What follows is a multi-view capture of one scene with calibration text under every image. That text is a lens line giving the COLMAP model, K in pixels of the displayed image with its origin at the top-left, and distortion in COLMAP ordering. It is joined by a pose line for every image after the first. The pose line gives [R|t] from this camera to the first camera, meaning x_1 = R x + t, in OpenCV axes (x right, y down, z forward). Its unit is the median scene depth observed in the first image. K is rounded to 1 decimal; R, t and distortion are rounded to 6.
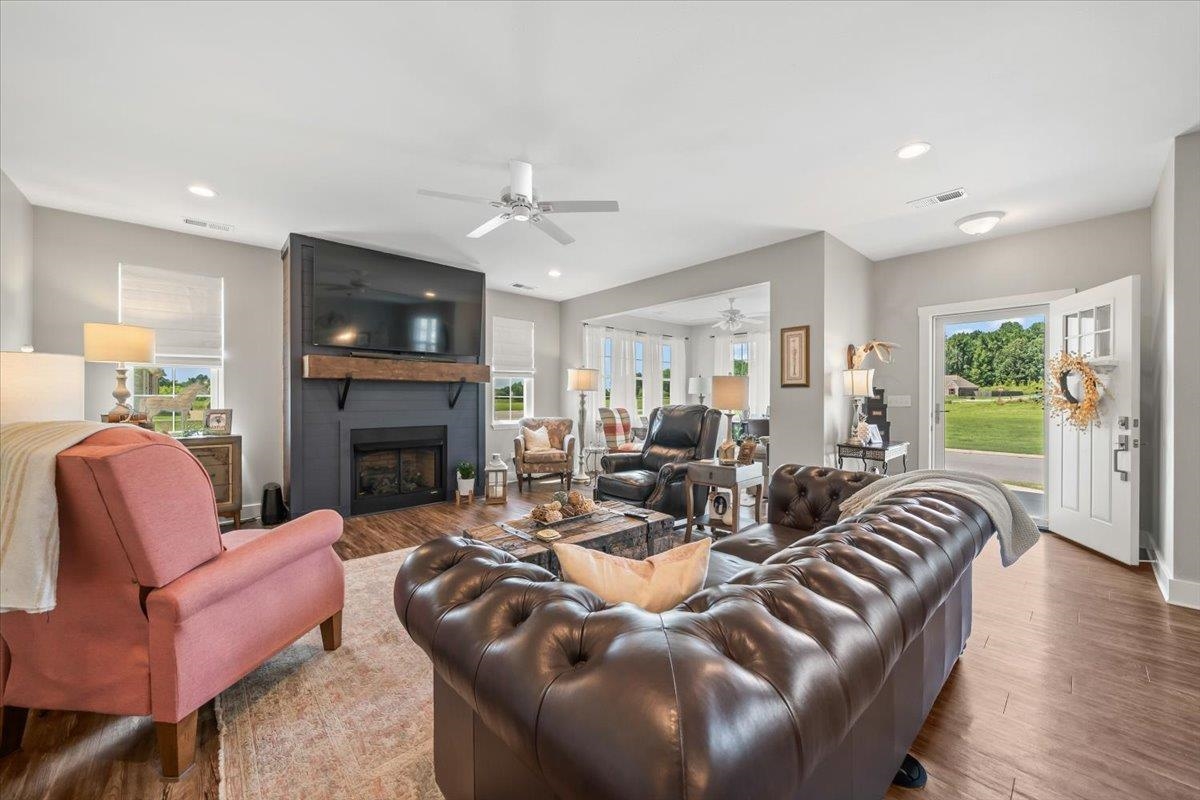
lens RADIAL K [[452.2, 0, 588.8], [0, 452.2, 398.7], [0, 0, 1]] dist [-0.004846, 0.000841]
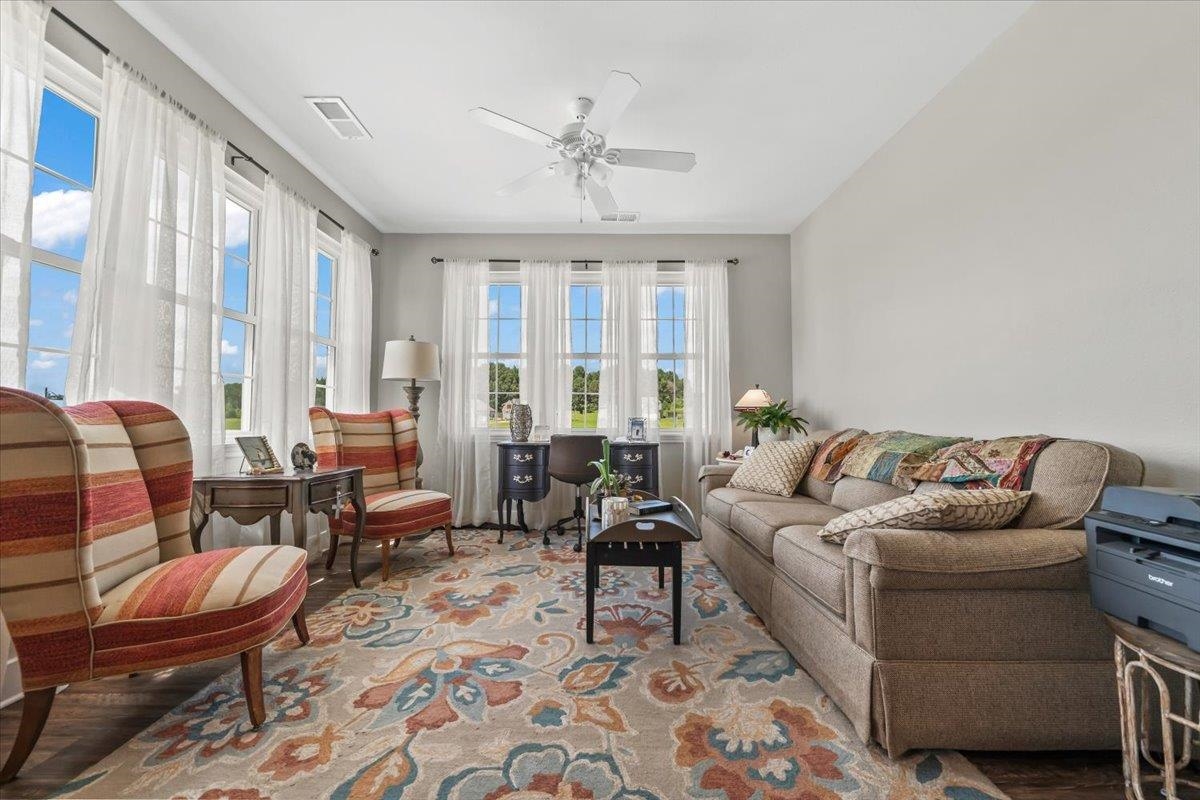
lens RADIAL K [[436.7, 0, 595.5], [0, 436.7, 400.1], [0, 0, 1]] dist [-0.001013, -0.000076]
pose [[0.669245, 0.032700, 0.742322, 0.110214], [0.004892, 0.998816, -0.048410, 0.055749], [-0.743025, 0.036030, 0.668293, 1.198423]]
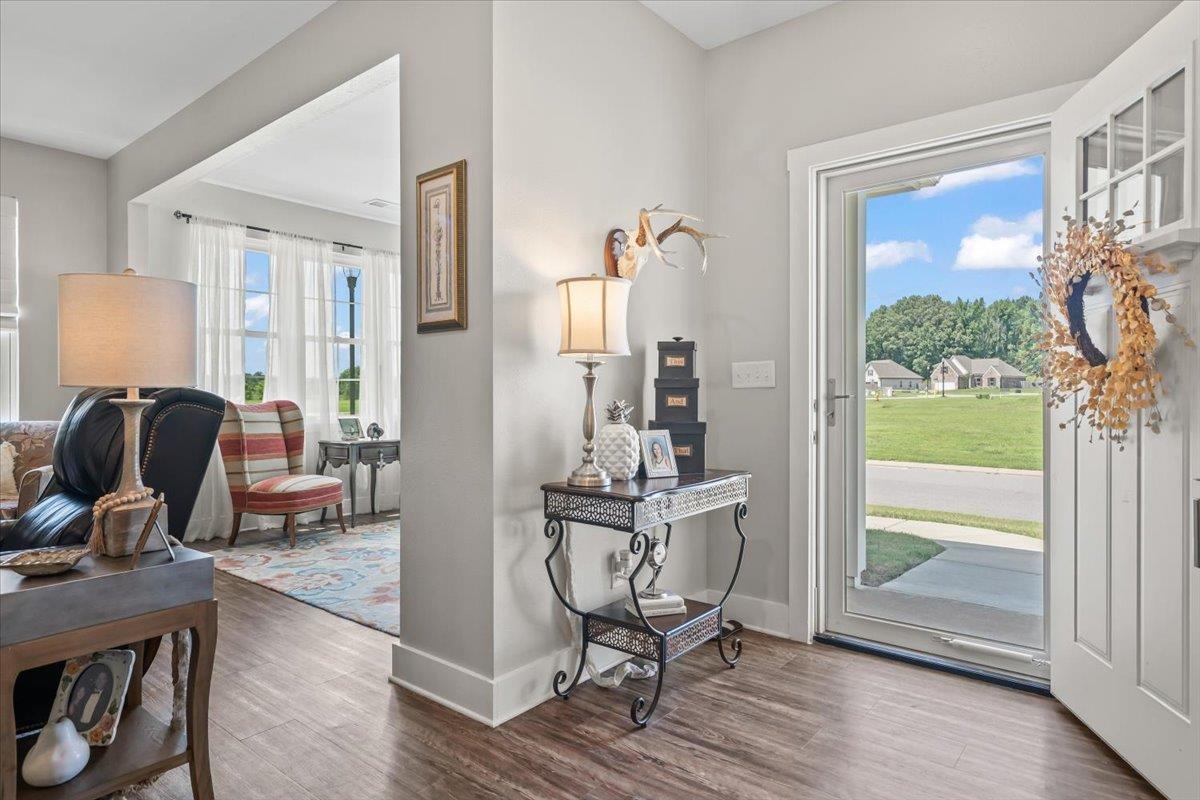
lens RADIAL K [[686.9, 0, 594.1], [0, 686.9, 396.9], [0, 0, 1]] dist [0.007637, -0.000348]
pose [[0.989011, -0.004456, 0.147776, 0.500237], [0.003991, 0.999986, 0.003440, 0.027115], [-0.147789, -0.002813, 0.989015, 0.429171]]
